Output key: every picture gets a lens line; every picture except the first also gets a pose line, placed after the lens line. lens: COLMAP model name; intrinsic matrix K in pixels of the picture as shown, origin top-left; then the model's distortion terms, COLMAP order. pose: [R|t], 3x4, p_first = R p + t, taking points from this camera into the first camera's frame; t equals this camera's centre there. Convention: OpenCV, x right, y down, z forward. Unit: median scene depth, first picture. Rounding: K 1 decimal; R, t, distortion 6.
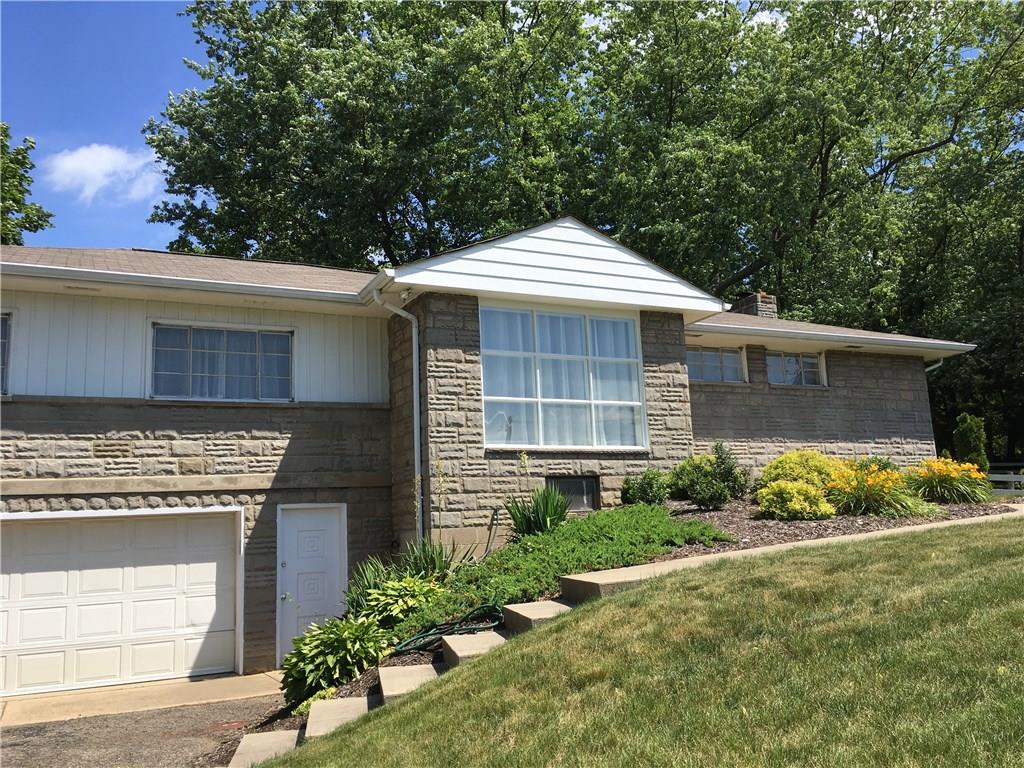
lens RADIAL K [[880.3, 0, 509.1], [0, 880.3, 390.3], [0, 0, 1]] dist [0.043290, -0.001312]
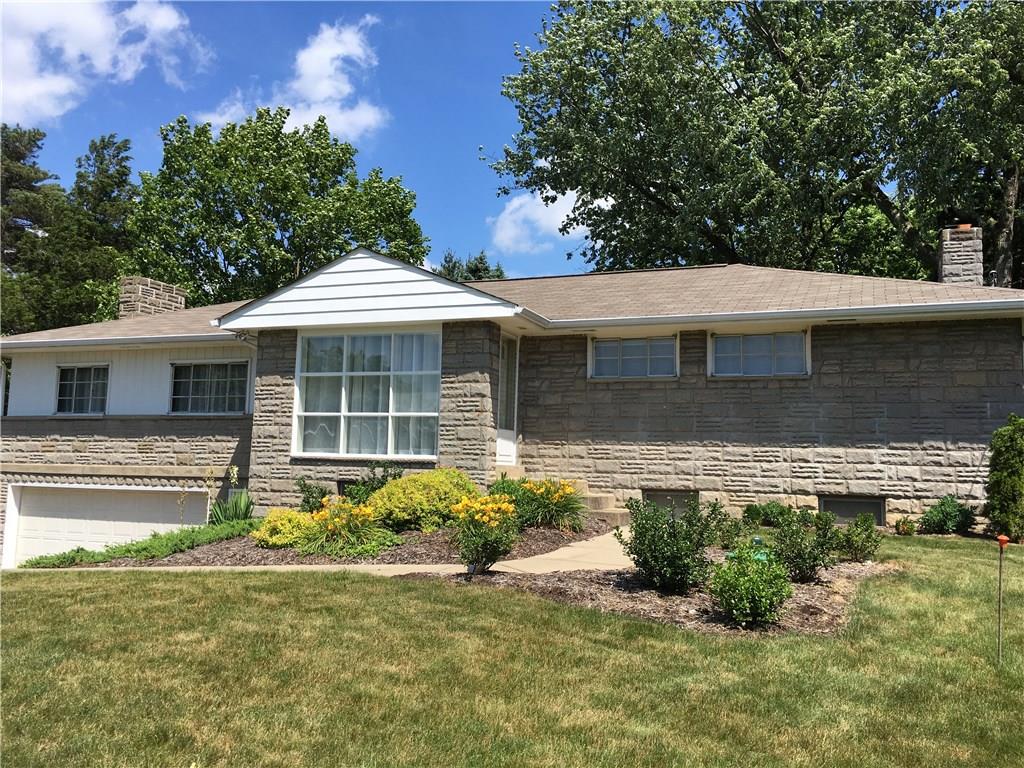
lens RADIAL K [[880.3, 0, 509.1], [0, 880.3, 390.3], [0, 0, 1]] dist [0.043290, -0.001312]
pose [[0.668213, -0.009980, -0.743903, 1.044681], [0.065831, 0.996781, 0.045760, -0.058819], [0.741052, -0.079549, 0.666719, 0.397650]]
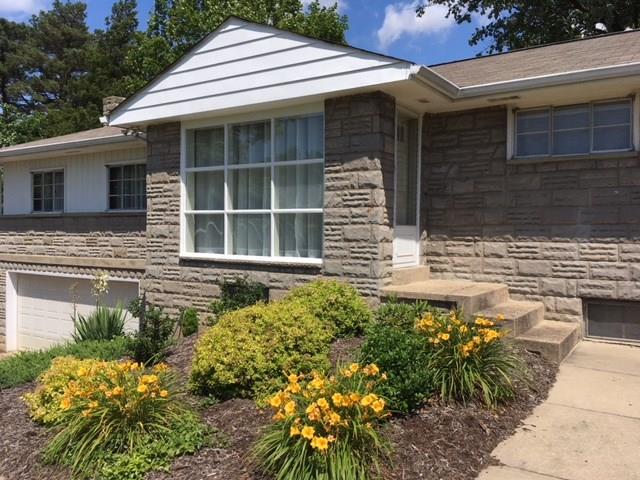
lens RADIAL K [[550.2, 0, 318.2], [0, 550.2, 243.9], [0, 0, 1]] dist [0.043290, -0.001312]
pose [[0.498428, 0.067324, -0.864313, 0.666882], [0.111422, 0.983737, 0.140880, -0.031816], [0.859741, -0.166521, 0.482820, 0.774821]]
